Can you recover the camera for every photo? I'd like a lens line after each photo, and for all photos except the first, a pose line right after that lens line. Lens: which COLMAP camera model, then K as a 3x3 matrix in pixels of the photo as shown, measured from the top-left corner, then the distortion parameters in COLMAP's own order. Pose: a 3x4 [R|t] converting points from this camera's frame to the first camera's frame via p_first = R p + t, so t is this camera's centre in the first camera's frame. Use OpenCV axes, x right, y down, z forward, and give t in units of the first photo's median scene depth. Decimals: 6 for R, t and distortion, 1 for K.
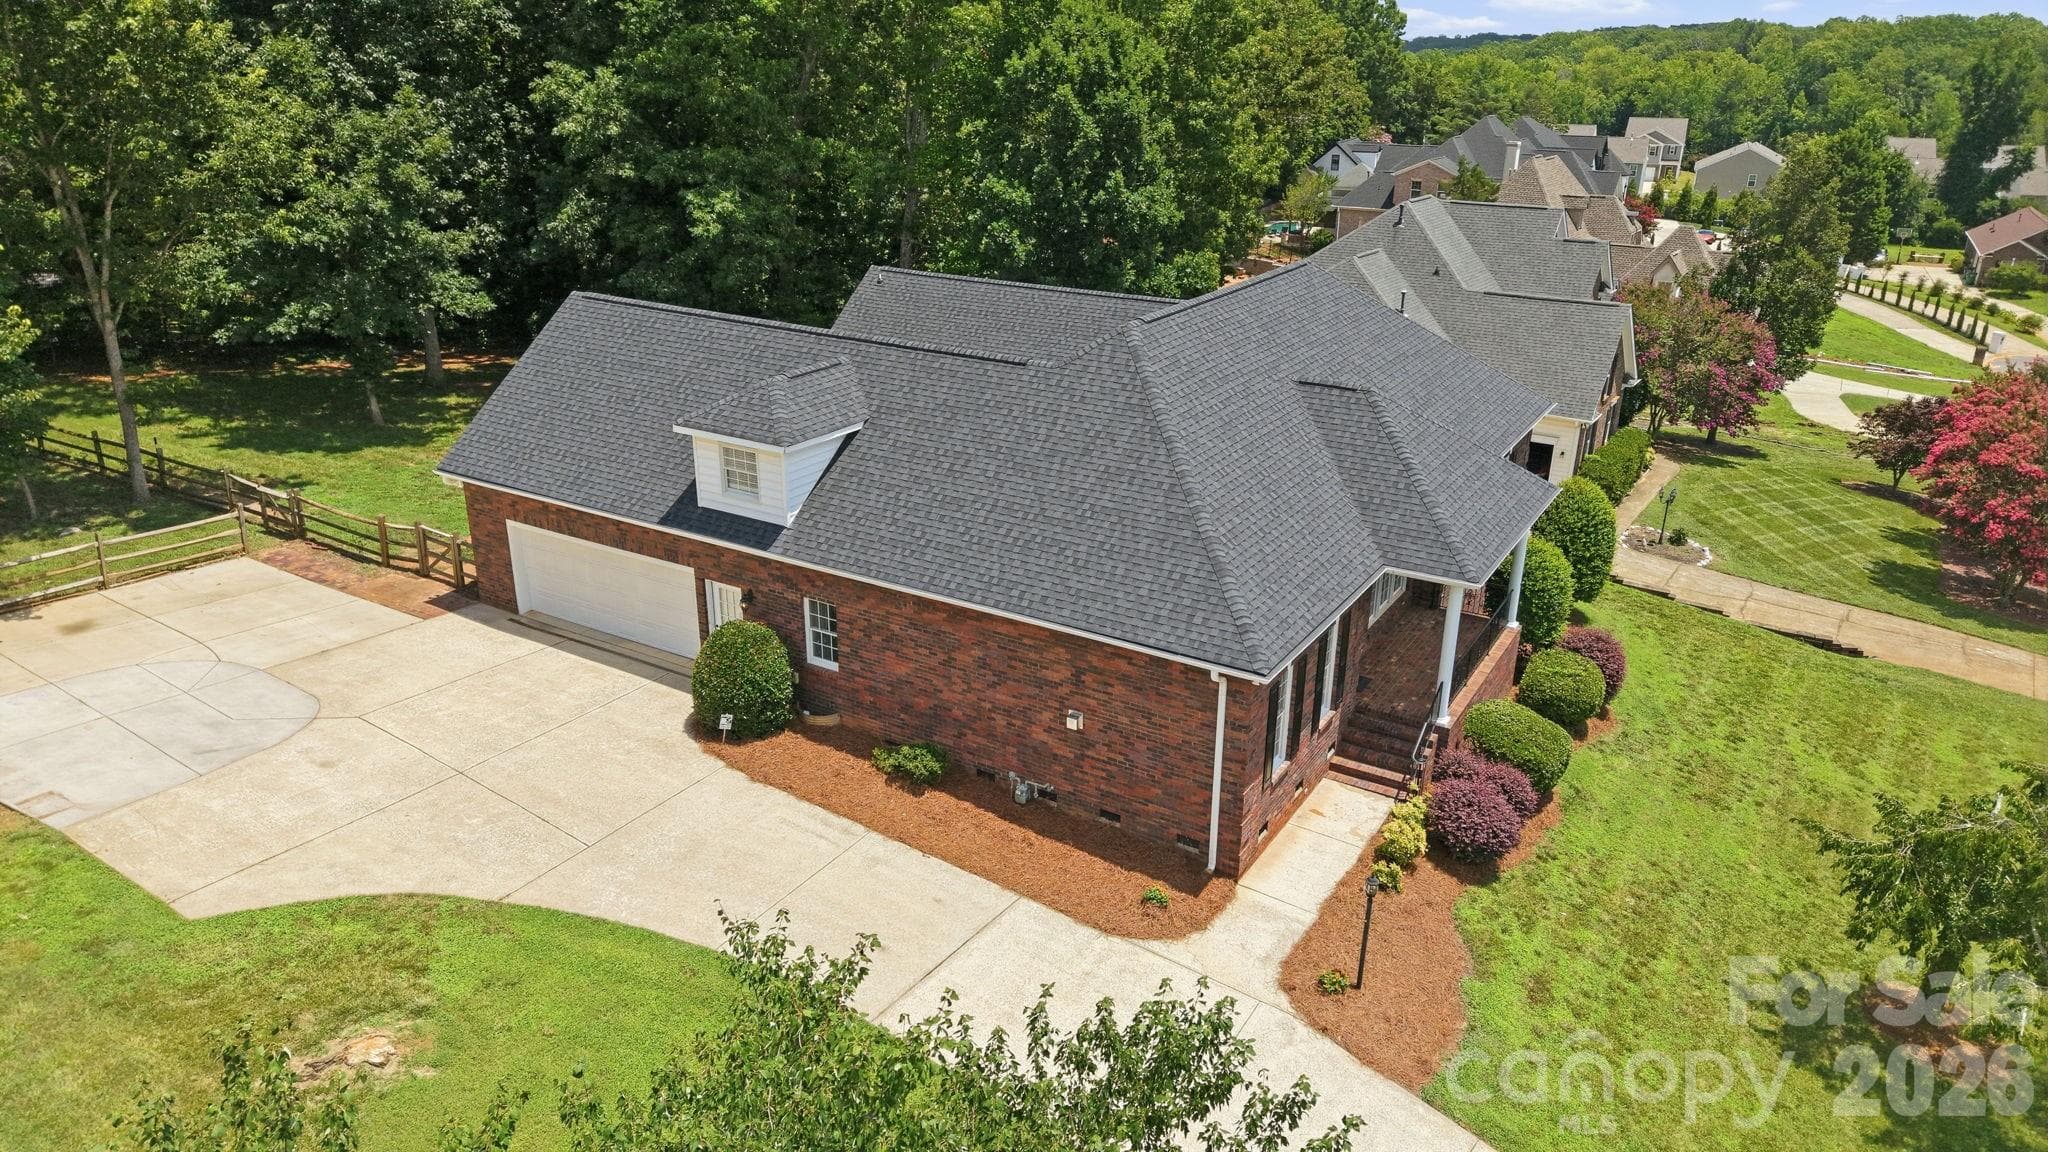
lens RADIAL K [[1372.0, 0, 1028.3], [0, 1372.0, 578.5], [0, 0, 1]] dist [0.007966, -0.011000]
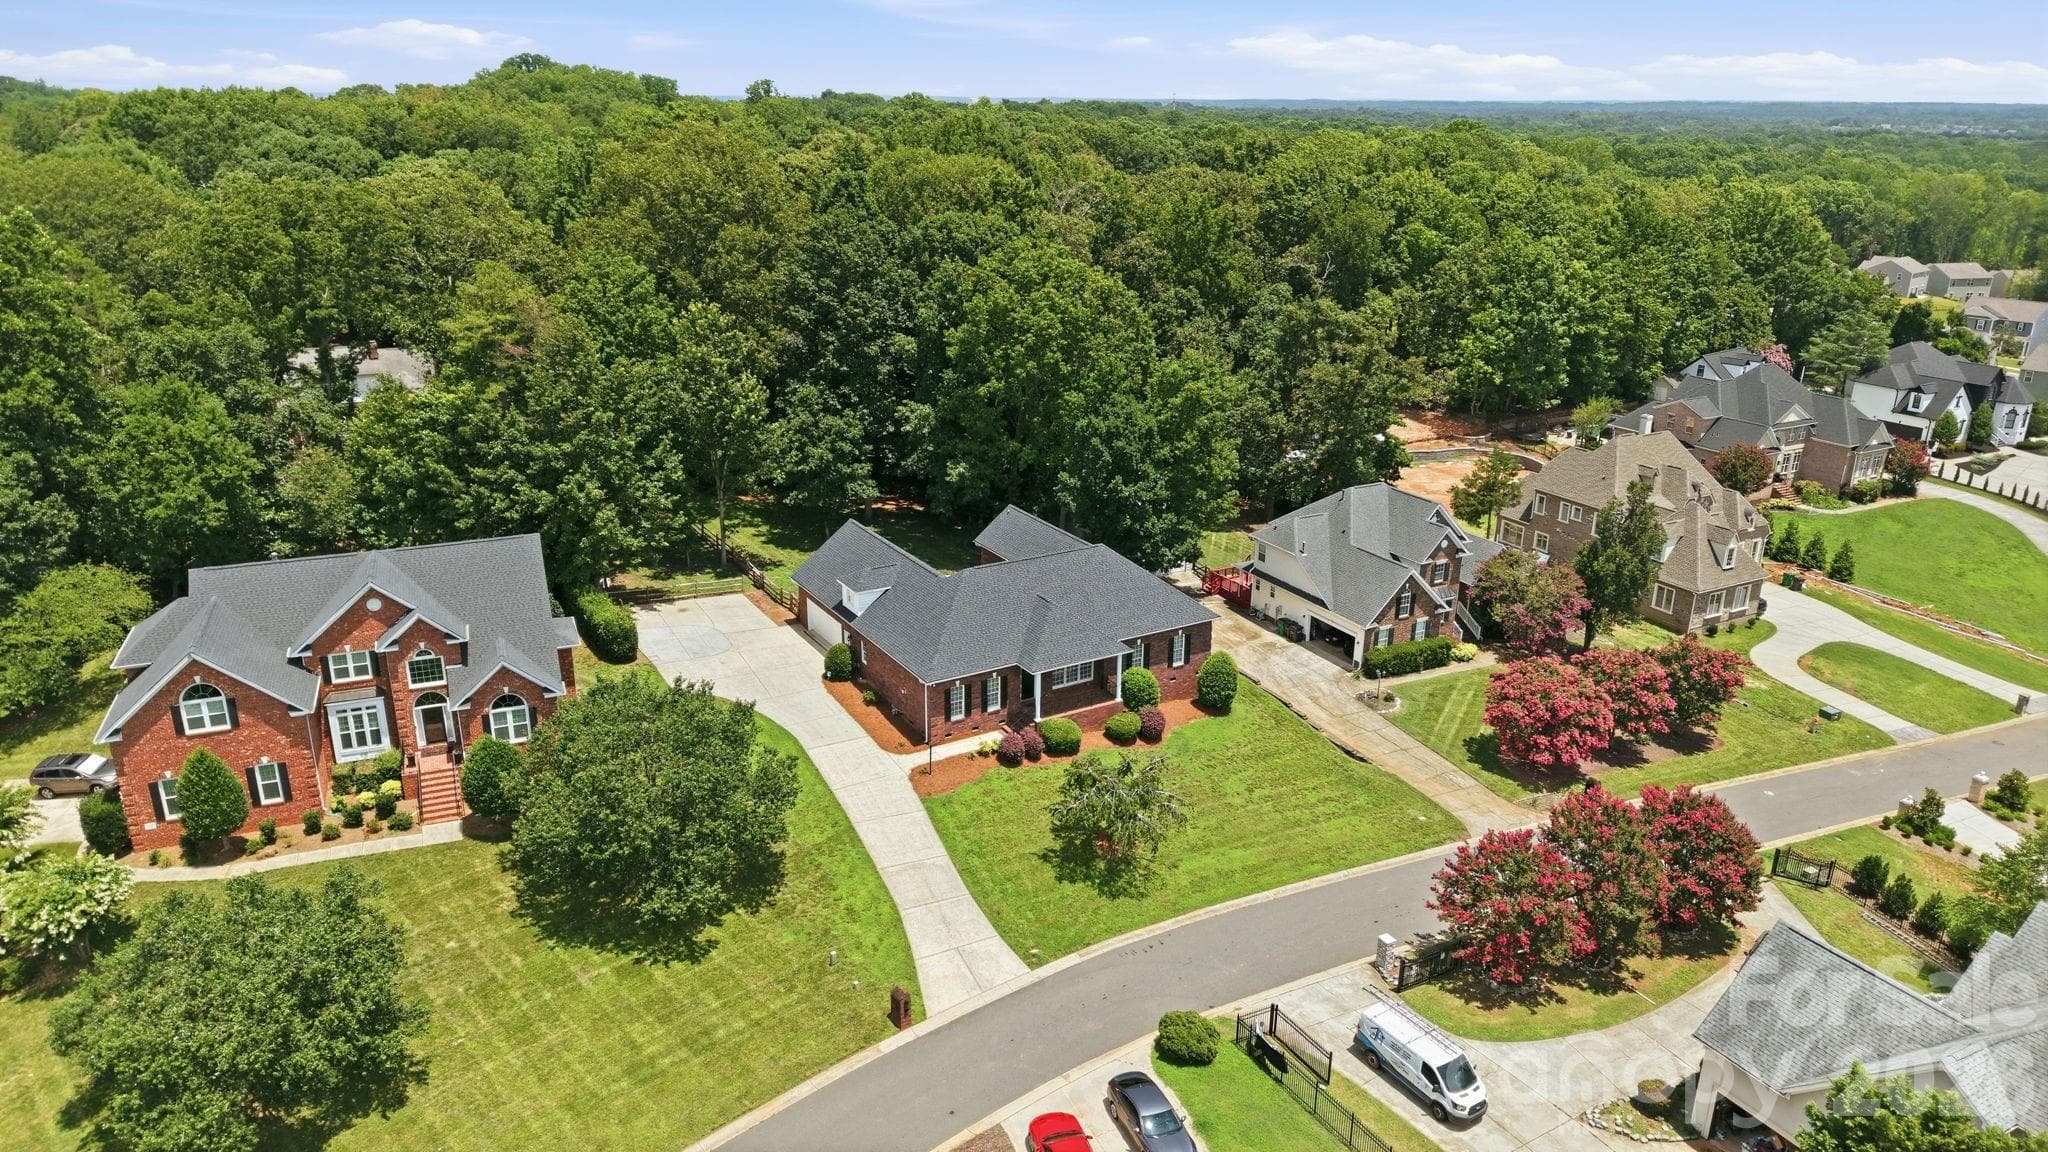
lens RADIAL K [[1372.0, 0, 1023.3], [0, 1372.0, 576.4], [0, 0, 1]] dist [0.007966, -0.011000]
pose [[0.883927, 0.154476, -0.441374, 0.948581], [-0.172572, 0.984996, -0.000867, -0.119061], [0.434618, 0.076935, 0.897323, -1.032326]]
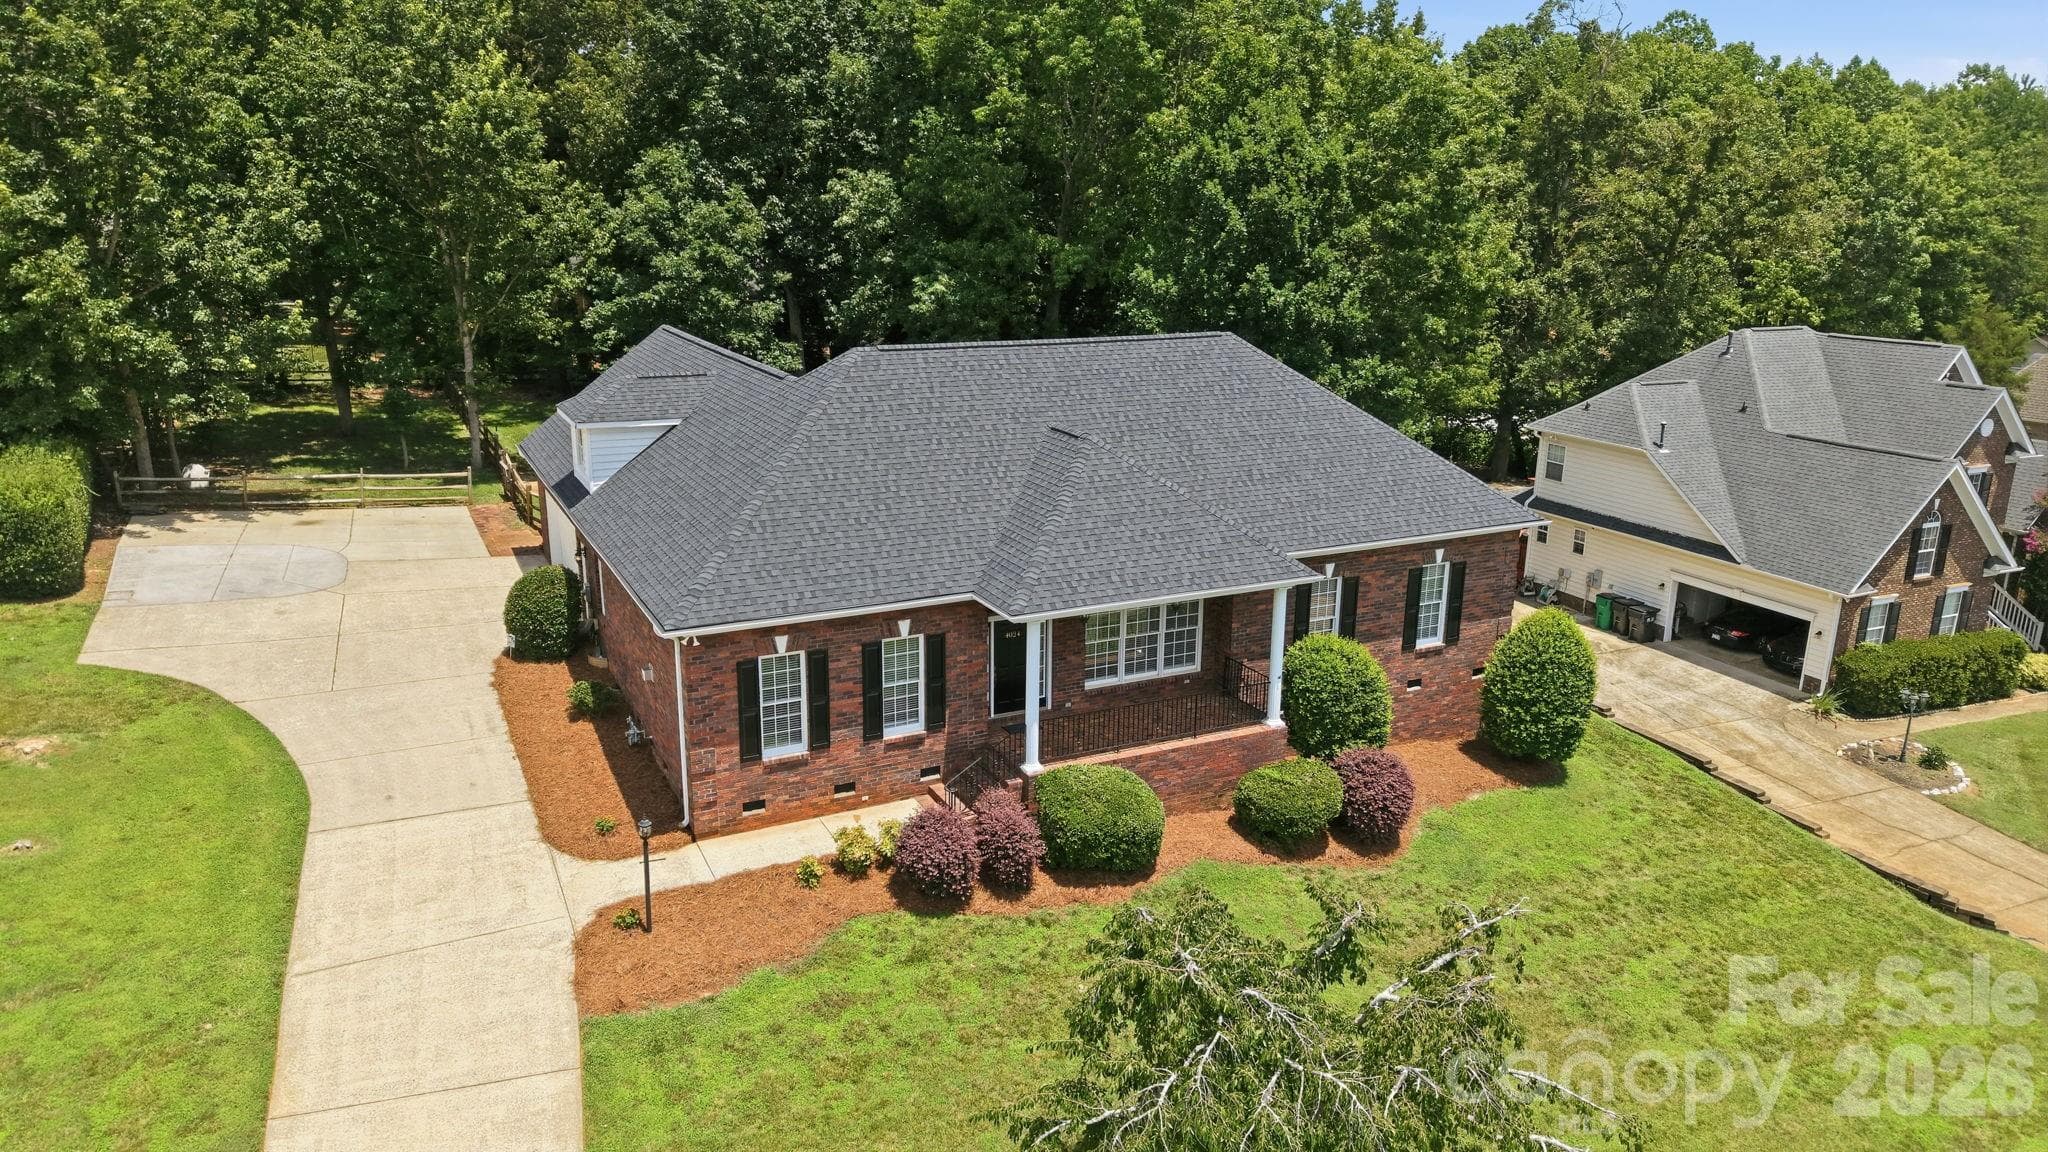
lens RADIAL K [[1372.0, 0, 1022.3], [0, 1372.0, 576.2], [0, 0, 1]] dist [0.007966, -0.011000]
pose [[0.844595, 0.140199, -0.516723, 0.485209], [-0.197992, 0.978478, -0.058139, 0.017421], [0.497452, 0.151411, 0.854176, 0.099583]]
